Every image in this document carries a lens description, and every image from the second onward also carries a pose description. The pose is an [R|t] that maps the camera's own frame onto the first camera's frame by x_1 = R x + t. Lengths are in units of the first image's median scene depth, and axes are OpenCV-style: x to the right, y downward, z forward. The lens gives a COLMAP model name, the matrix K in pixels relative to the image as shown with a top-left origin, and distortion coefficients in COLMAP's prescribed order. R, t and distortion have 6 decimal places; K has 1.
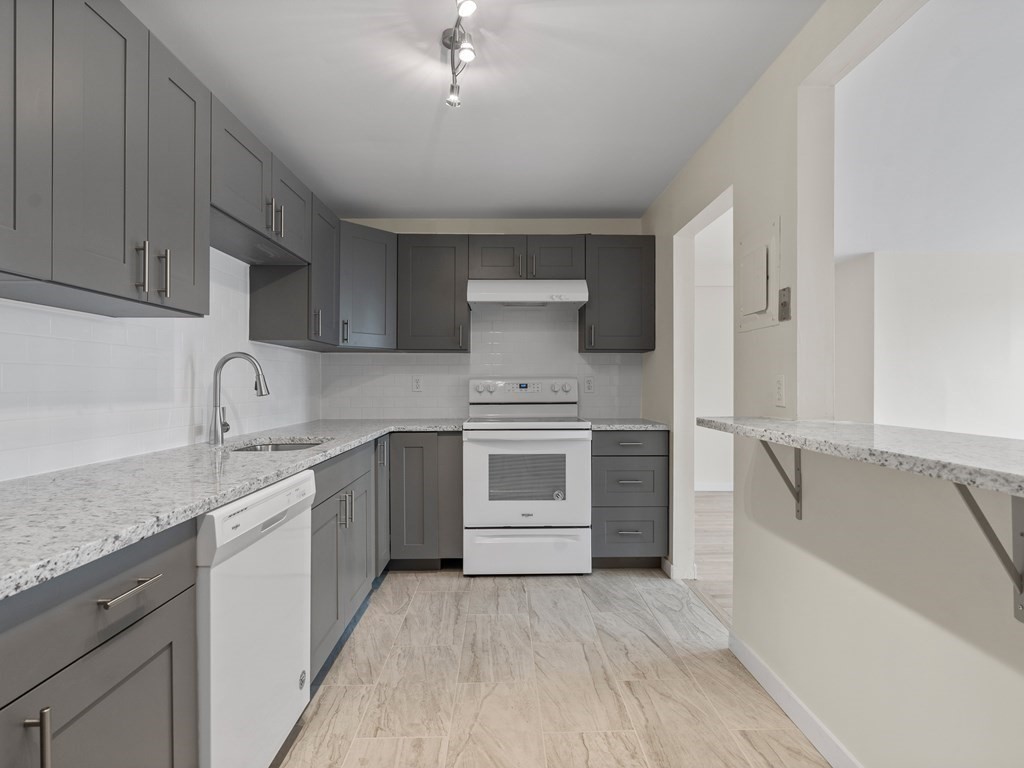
lens RADIAL K [[533.0, 0, 512.5], [0, 533.0, 388.1], [0, 0, 1]] dist [-0.007016, 0.002985]
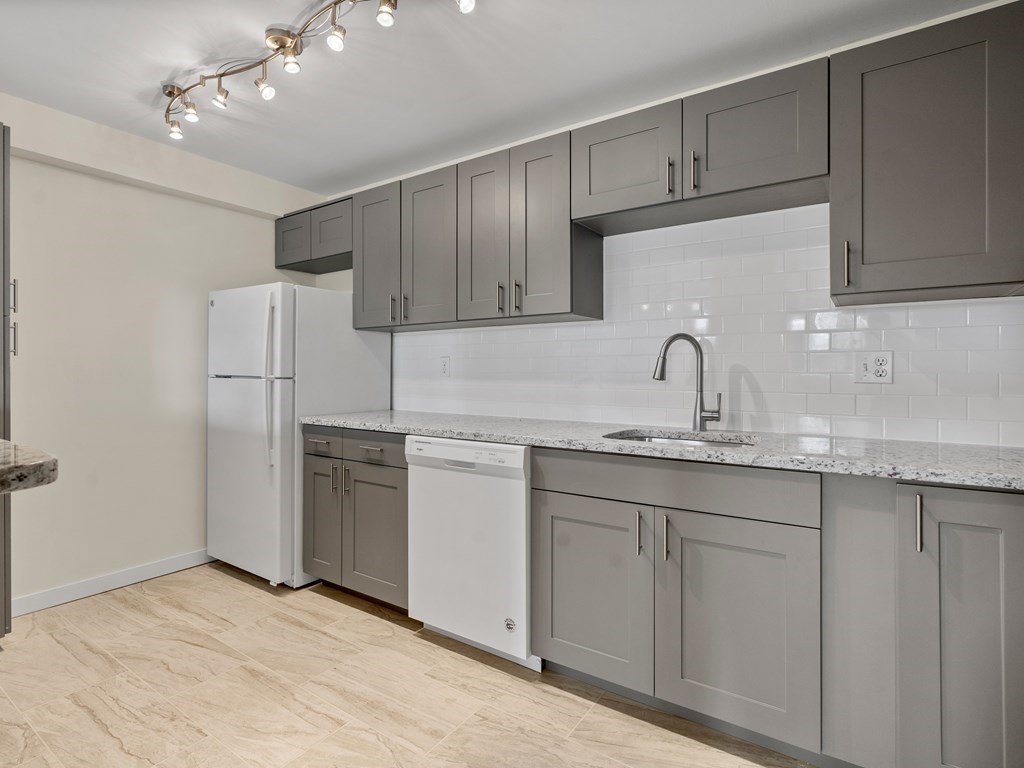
lens RADIAL K [[522.4, 0, 512.0], [0, 522.4, 384.0], [0, 0, 1]] dist [0.001485, 0.001402]
pose [[-0.577295, 0.015407, -0.816390, 0.331142], [-0.009727, 0.999621, 0.025743, 0.000343], [0.816478, 0.022802, -0.576926, 1.061027]]
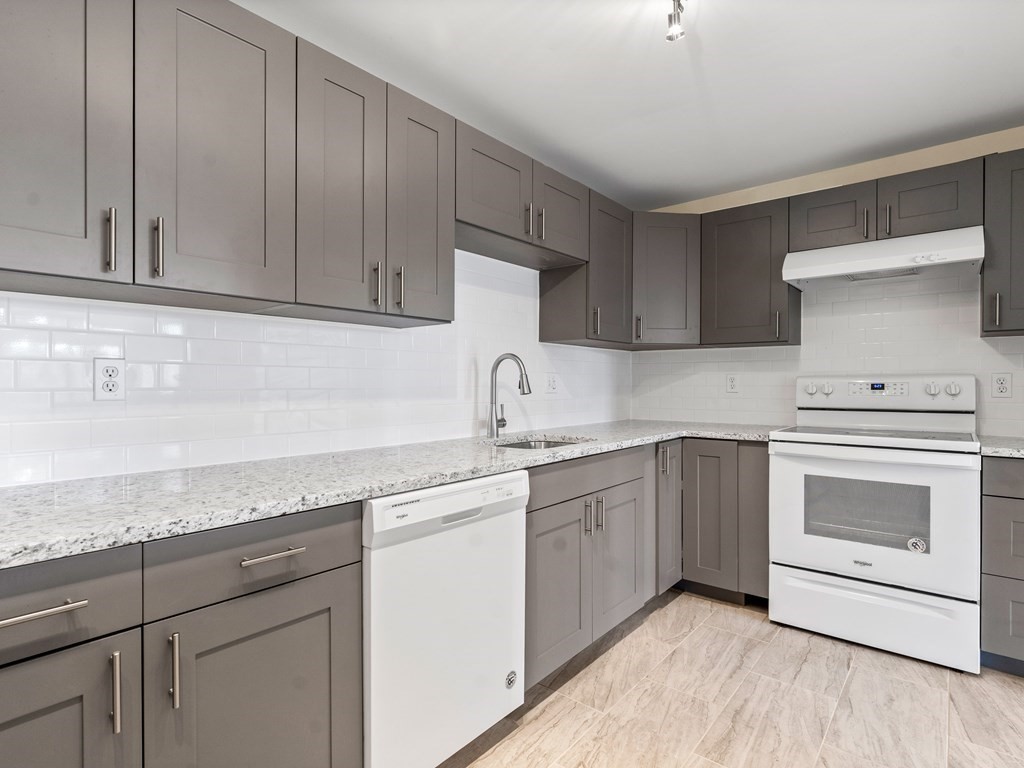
lens RADIAL K [[533.0, 0, 512.5], [0, 533.0, 388.1], [0, 0, 1]] dist [-0.007016, 0.002985]
pose [[0.754271, 0.007212, -0.656523, 0.166934], [-0.006702, 0.999972, 0.003285, -0.000930], [0.656529, 0.001922, 0.754299, 0.160750]]
